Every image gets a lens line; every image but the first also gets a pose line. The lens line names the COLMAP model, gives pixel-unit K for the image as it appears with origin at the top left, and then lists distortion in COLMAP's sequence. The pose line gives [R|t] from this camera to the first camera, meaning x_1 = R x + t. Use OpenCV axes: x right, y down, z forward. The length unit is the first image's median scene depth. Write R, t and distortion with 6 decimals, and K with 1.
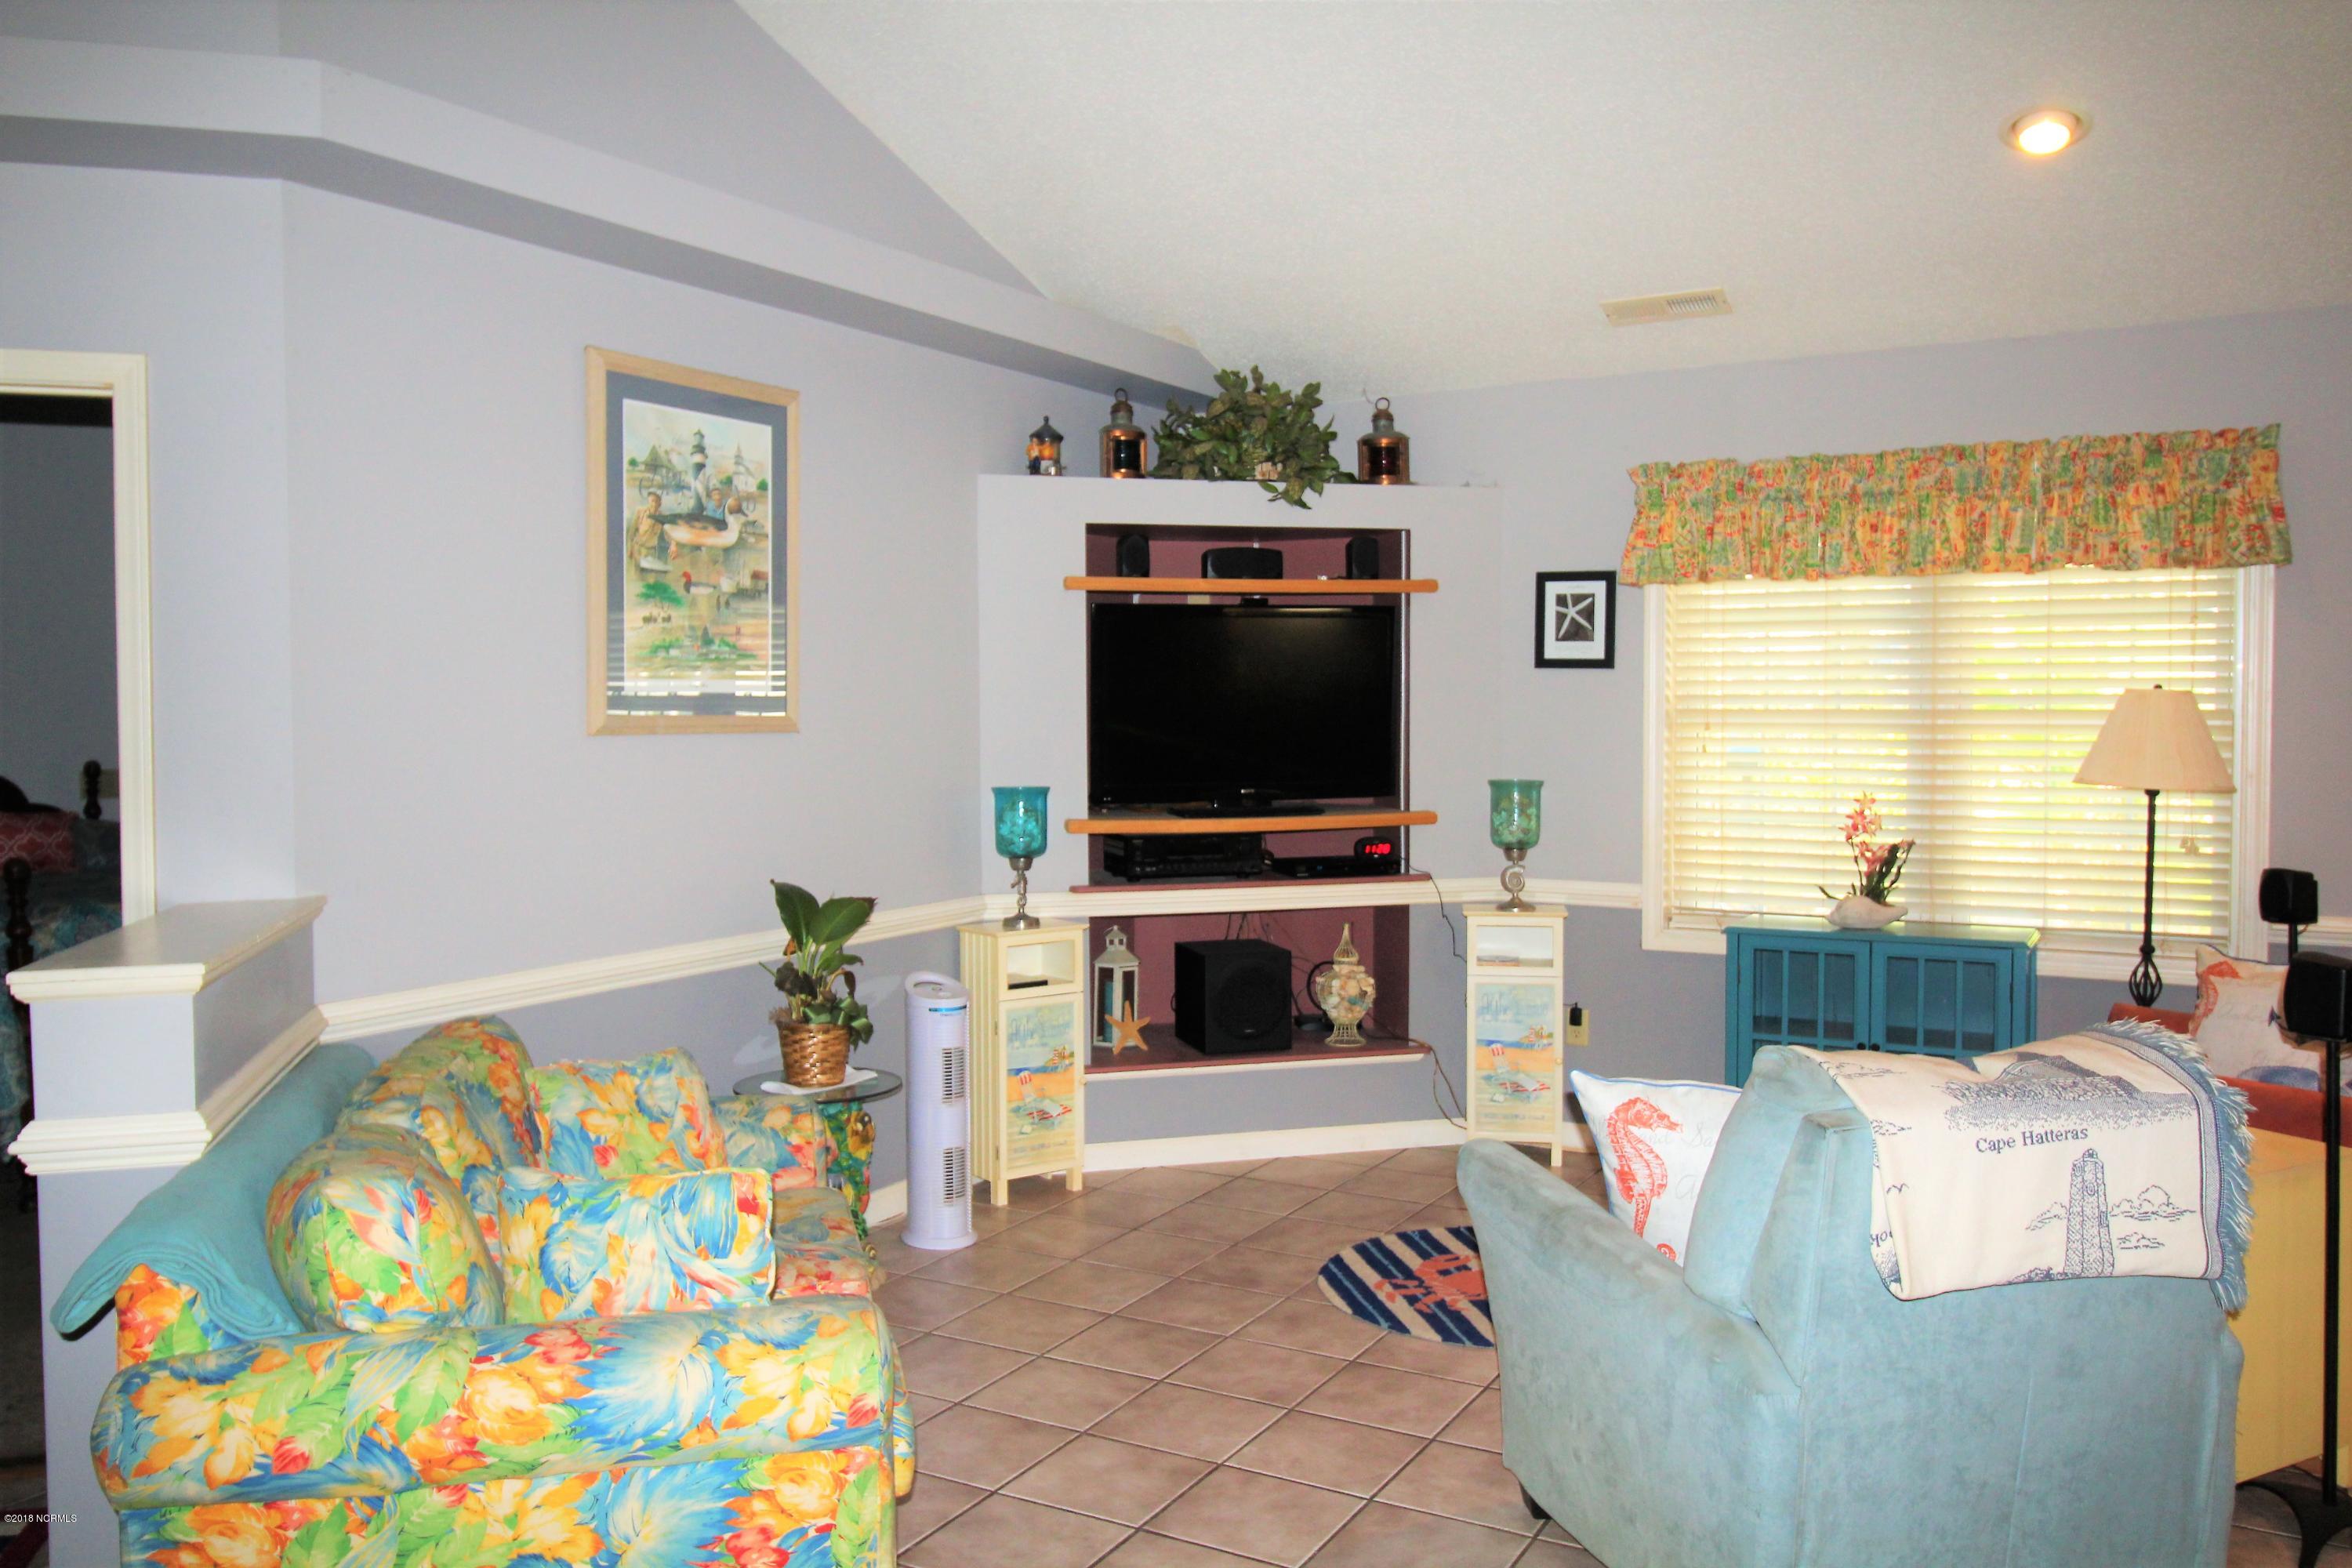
lens RADIAL K [[1849.7, 0, 1171.4], [0, 1849.7, 772.4], [0, 0, 1]] dist [0.007545, -0.001987]
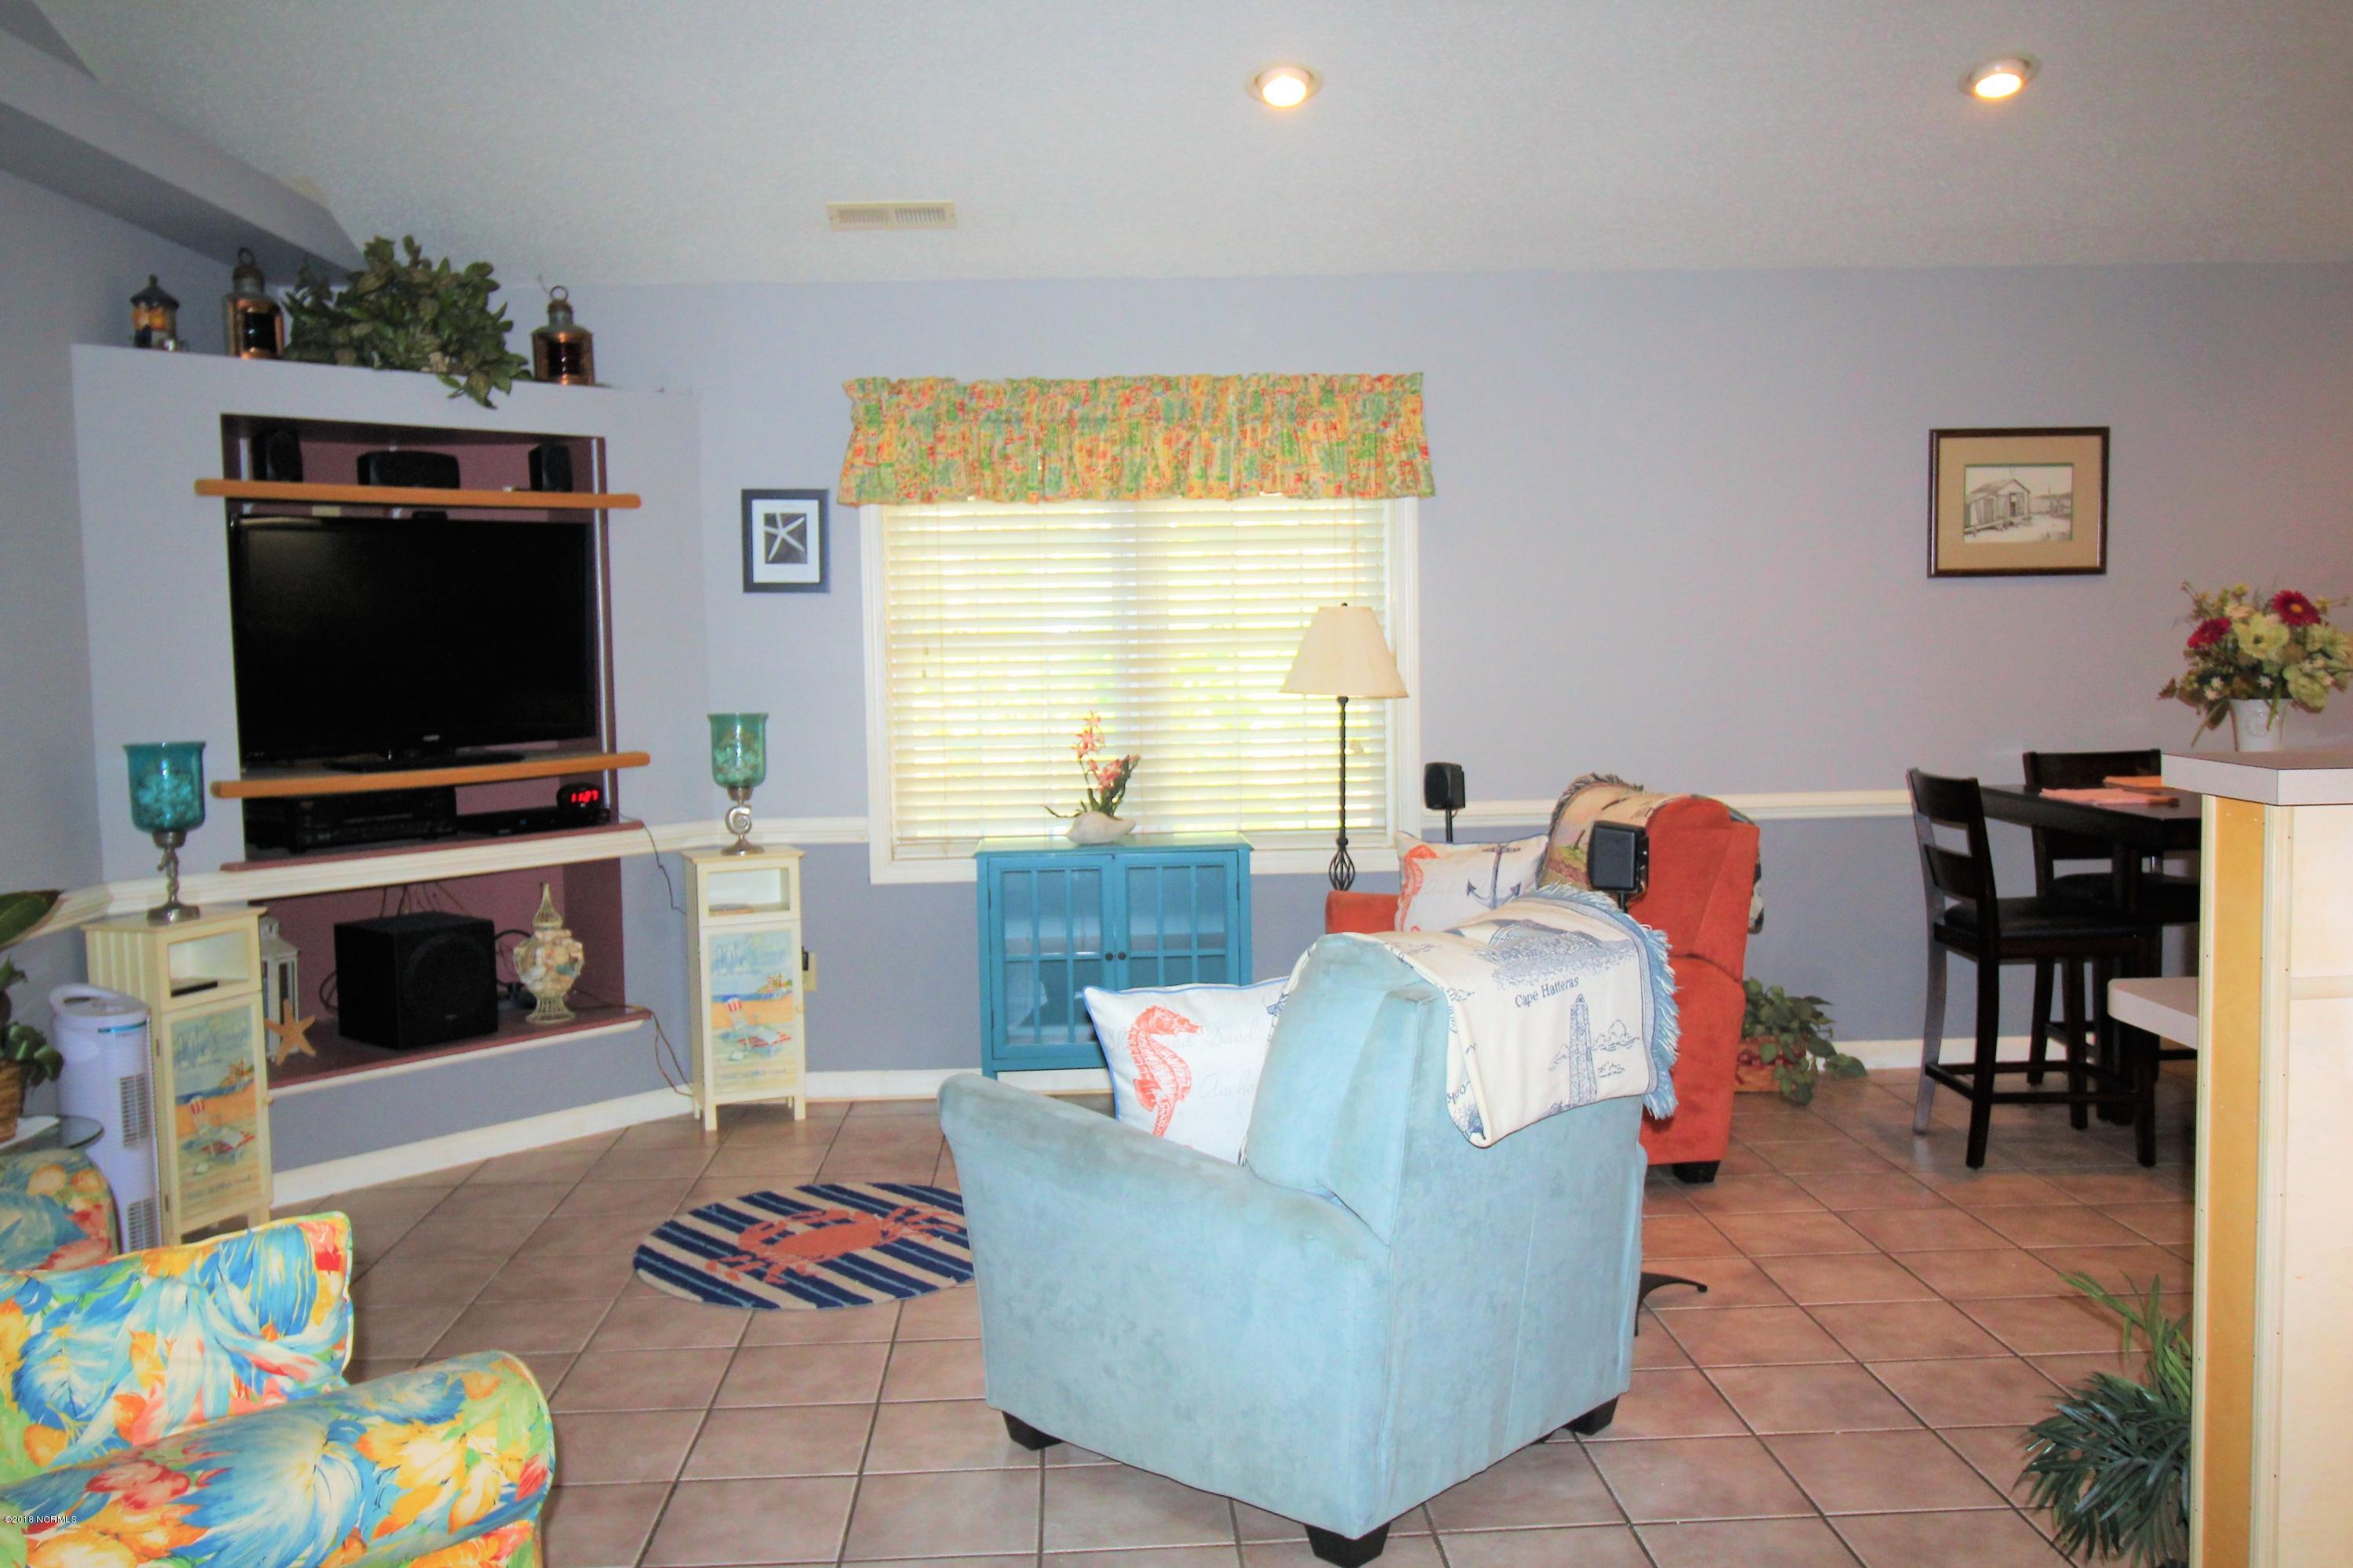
lens RADIAL K [[1974.3, 0, 1181.3], [0, 1974.3, 772.5], [0, 0, 1]] dist [0.009425, -0.008232]
pose [[0.842144, -0.052590, 0.536682, -0.174578], [0.037992, 0.998546, 0.038232, 0.004665], [-0.537912, -0.011807, 0.842918, 0.049856]]
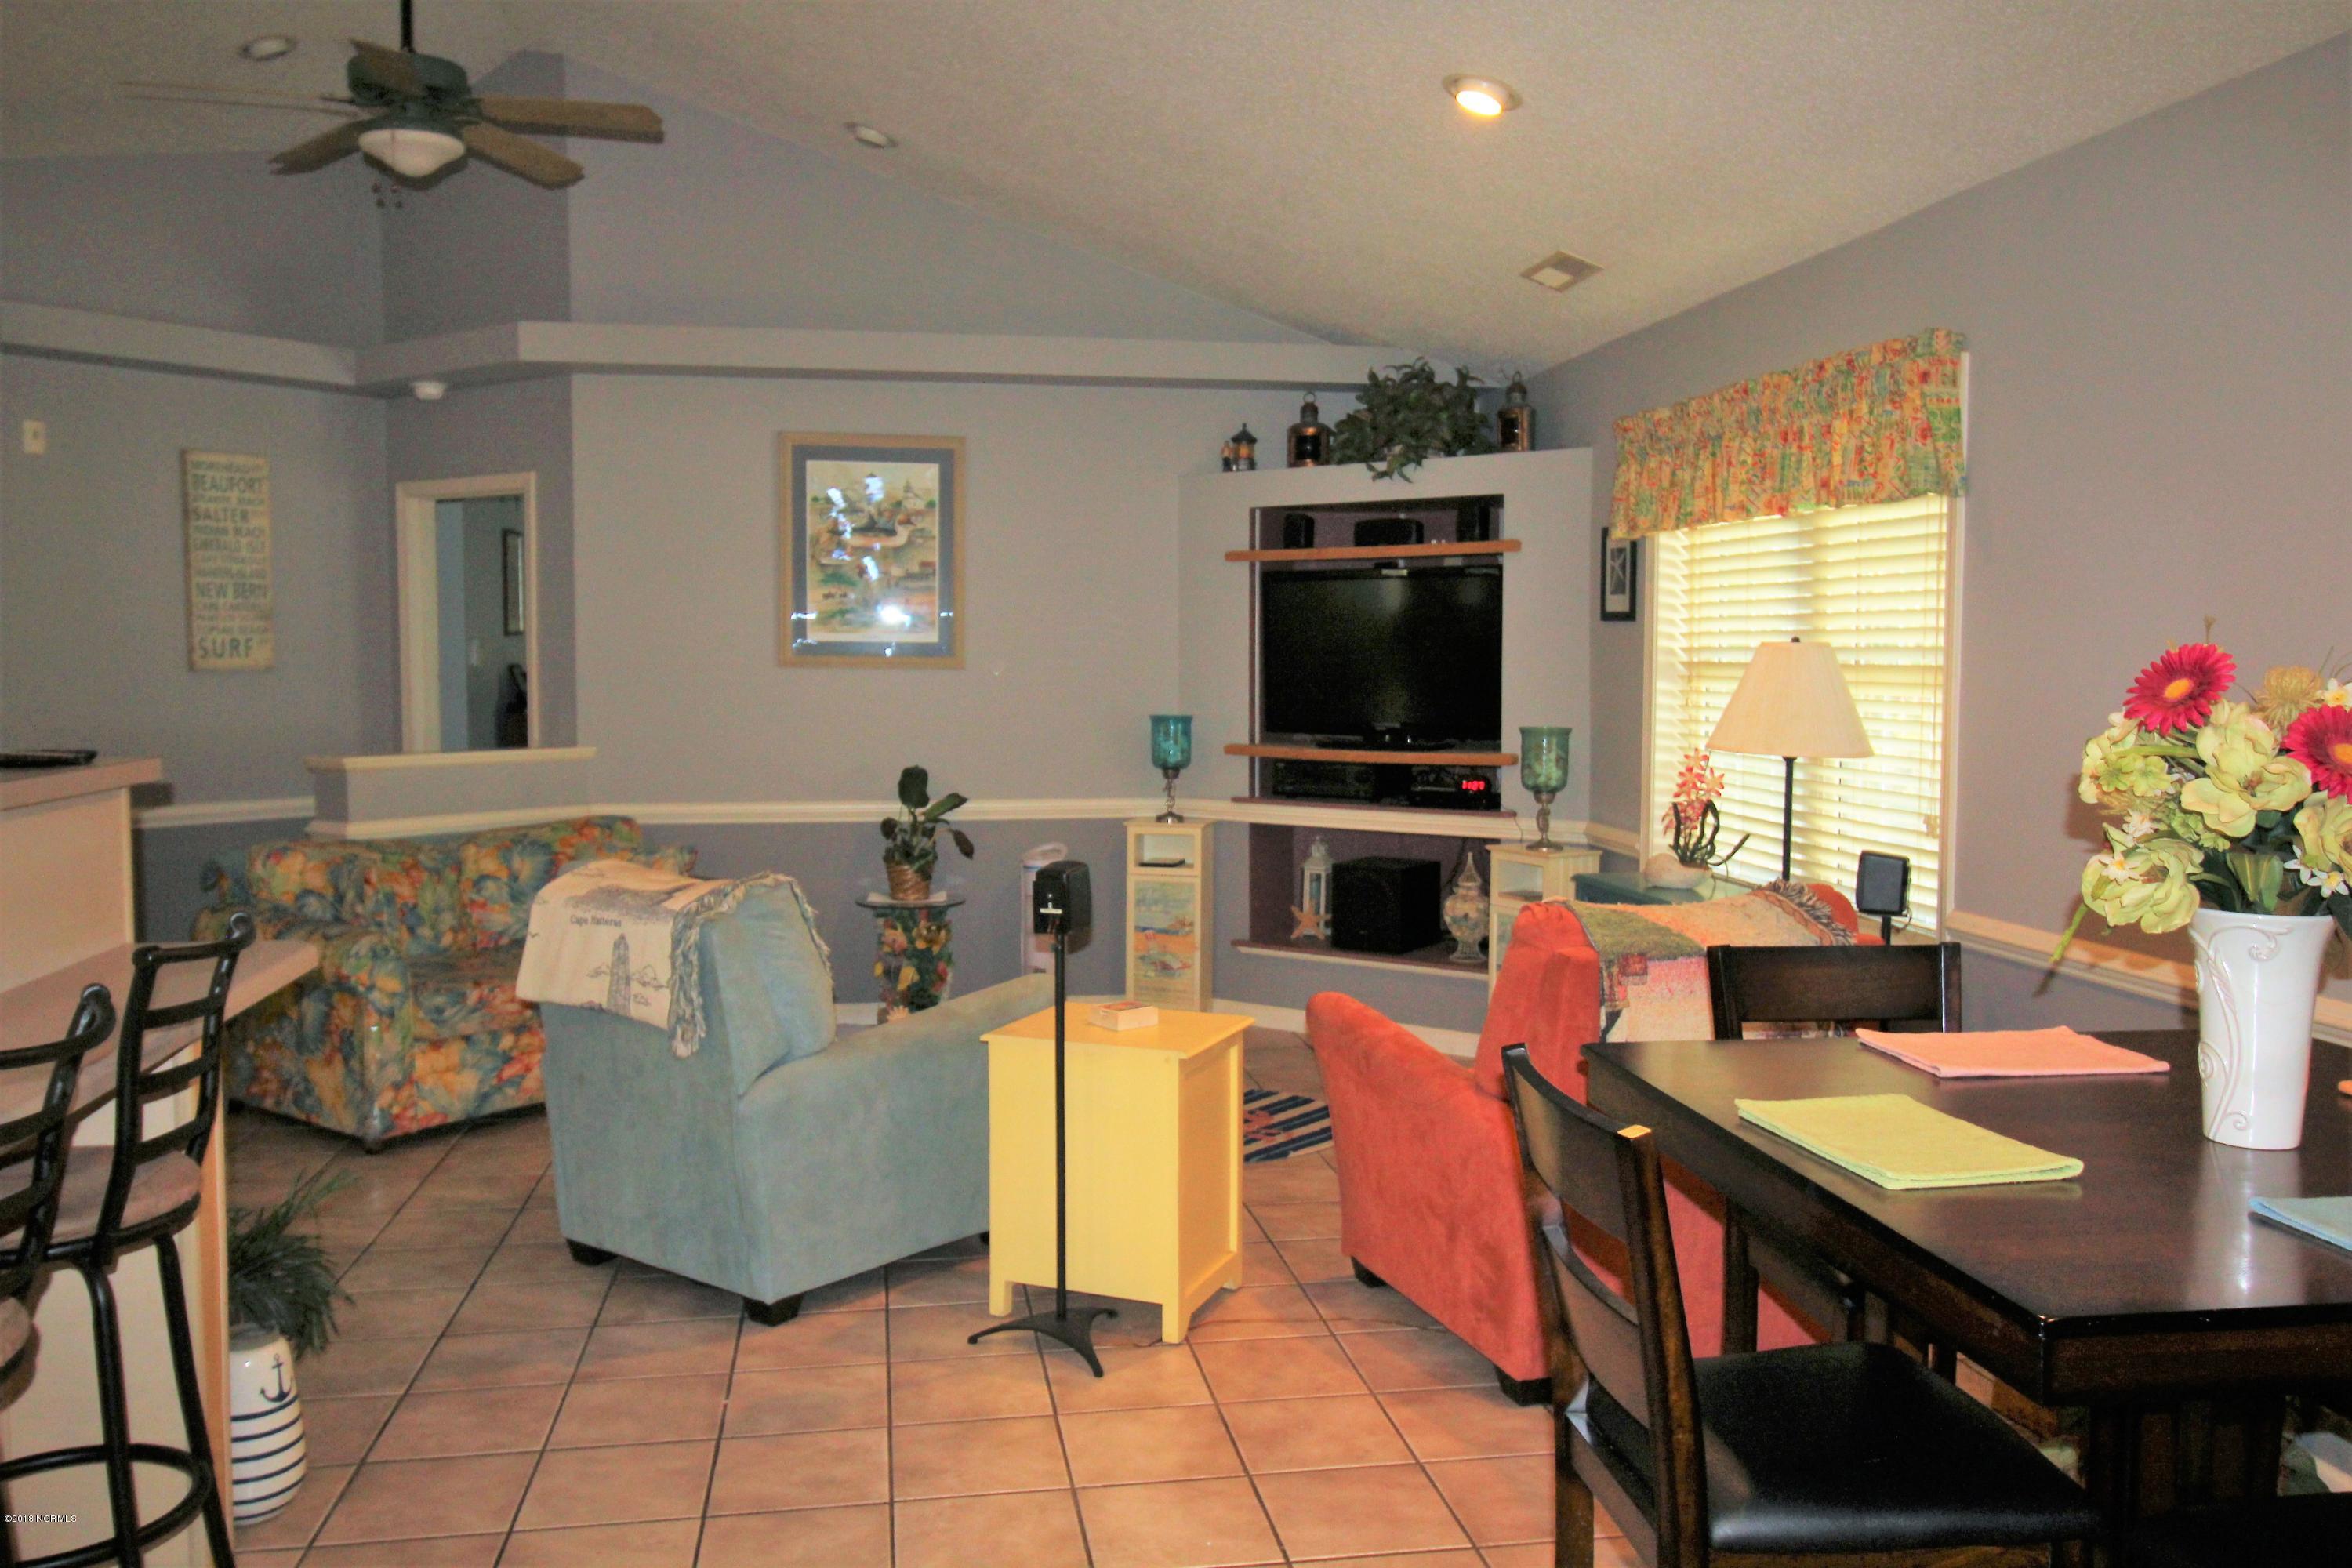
lens RADIAL K [[1849.7, 0, 1171.4], [0, 1849.7, 772.4], [0, 0, 1]] dist [0.007545, -0.001987]
pose [[0.628784, 0.057282, -0.775467, 0.959153], [-0.037387, 0.998357, 0.043431, -0.008753], [0.776680, 0.001684, 0.629893, 0.181874]]
